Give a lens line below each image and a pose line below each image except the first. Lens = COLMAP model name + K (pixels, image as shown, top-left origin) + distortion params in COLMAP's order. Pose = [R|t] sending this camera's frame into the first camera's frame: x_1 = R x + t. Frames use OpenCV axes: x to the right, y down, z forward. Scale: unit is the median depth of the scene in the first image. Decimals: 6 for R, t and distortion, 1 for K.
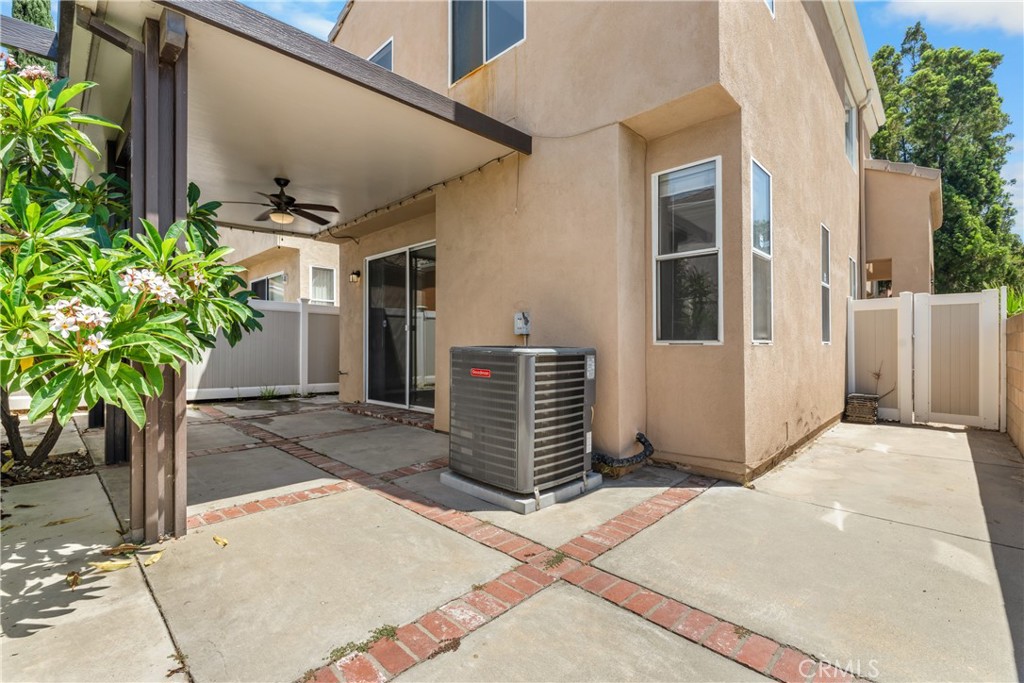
lens RADIAL K [[454.3, 0, 510.9], [0, 454.3, 345.7], [0, 0, 1]] dist [-0.003210, 0.000095]
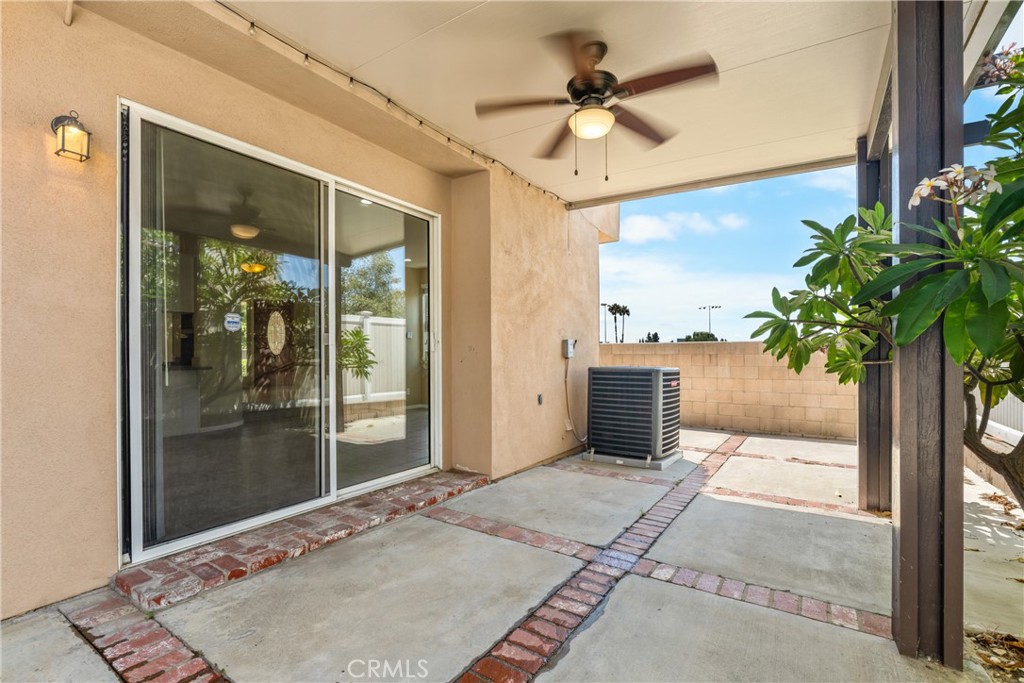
lens RADIAL K [[454.3, 0, 510.9], [0, 454.3, 345.7], [0, 0, 1]] dist [-0.003210, 0.000095]
pose [[-0.168123, 0.024112, 0.985471, -1.142198], [0.004826, 0.999709, -0.023637, -0.027266], [-0.985754, 0.000782, -0.168190, 1.356575]]
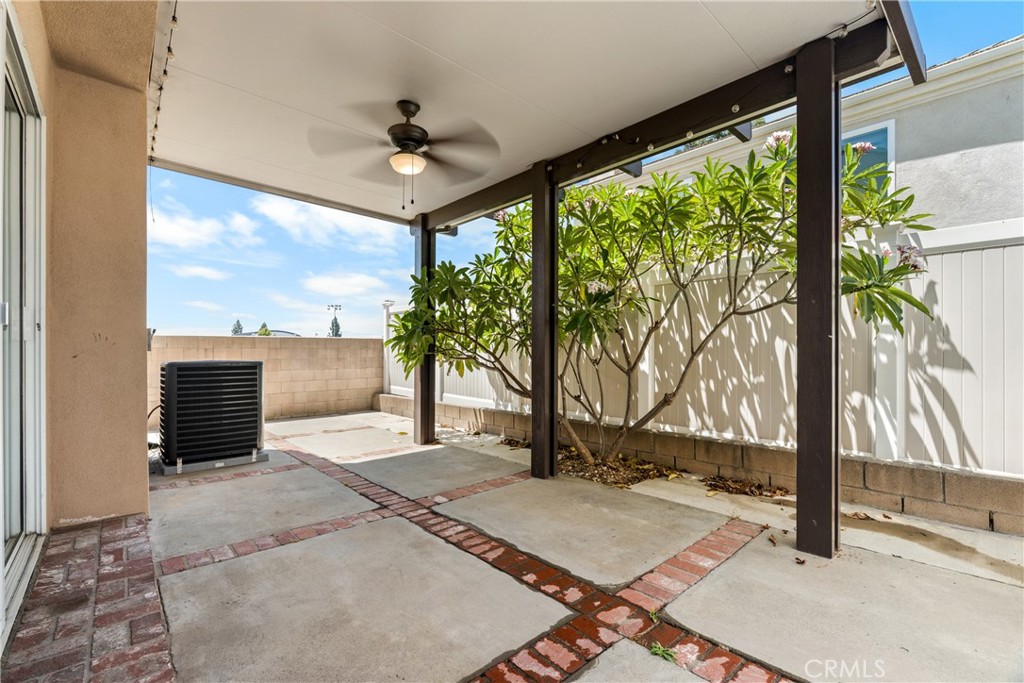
lens RADIAL K [[454.3, 0, 510.9], [0, 454.3, 345.7], [0, 0, 1]] dist [-0.003210, 0.000095]
pose [[-0.996982, 0.003826, 0.077544, -0.787381], [0.003159, 0.999957, -0.008729, -0.019233], [-0.077574, -0.008458, -0.996951, 1.879432]]
